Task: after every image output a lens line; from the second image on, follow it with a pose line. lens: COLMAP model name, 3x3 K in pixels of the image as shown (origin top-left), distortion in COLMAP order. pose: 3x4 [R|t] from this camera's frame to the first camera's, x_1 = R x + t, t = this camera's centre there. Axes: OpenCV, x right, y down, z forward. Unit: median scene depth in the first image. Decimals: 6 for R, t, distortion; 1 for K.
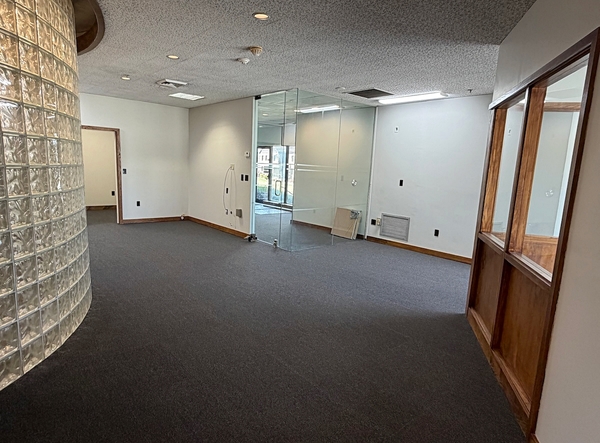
lens RADIAL K [[366.3, 0, 300.6], [0, 366.3, 224.4], [0, 0, 1]] dist [-0.000064, -0.000126]
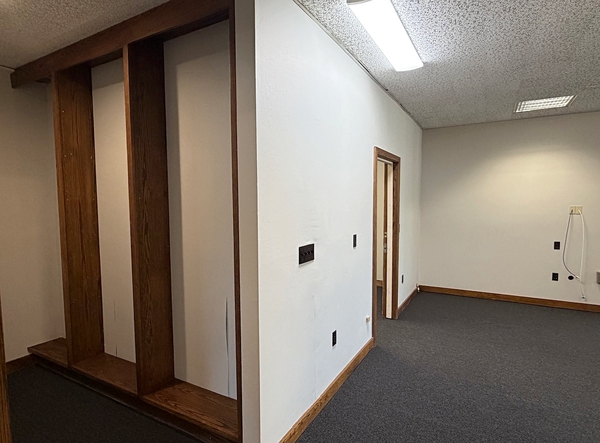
lens RADIAL K [[338.7, 0, 299.2], [0, 338.7, 225.1], [0, 0, 1]] dist [0.000080, 0.000679]
pose [[0.940978, -0.071248, 0.330883, -0.916463], [0.100636, 0.992276, -0.072527, -0.142330], [-0.323160, 0.101545, 0.940881, 0.611048]]
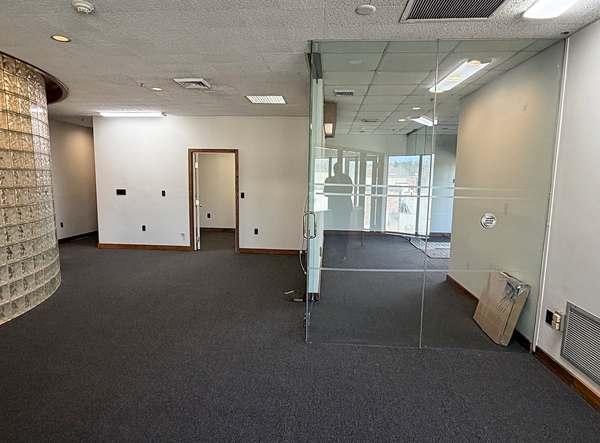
lens RADIAL K [[365.1, 0, 300.0], [0, 365.1, 221.5], [0, 0, 1]] dist [0.002446, 0.000608]
pose [[0.704502, 0.050802, -0.707882, 0.302967], [-0.099524, 0.994650, -0.027666, -0.078930], [0.702689, 0.089942, 0.705789, 0.530778]]
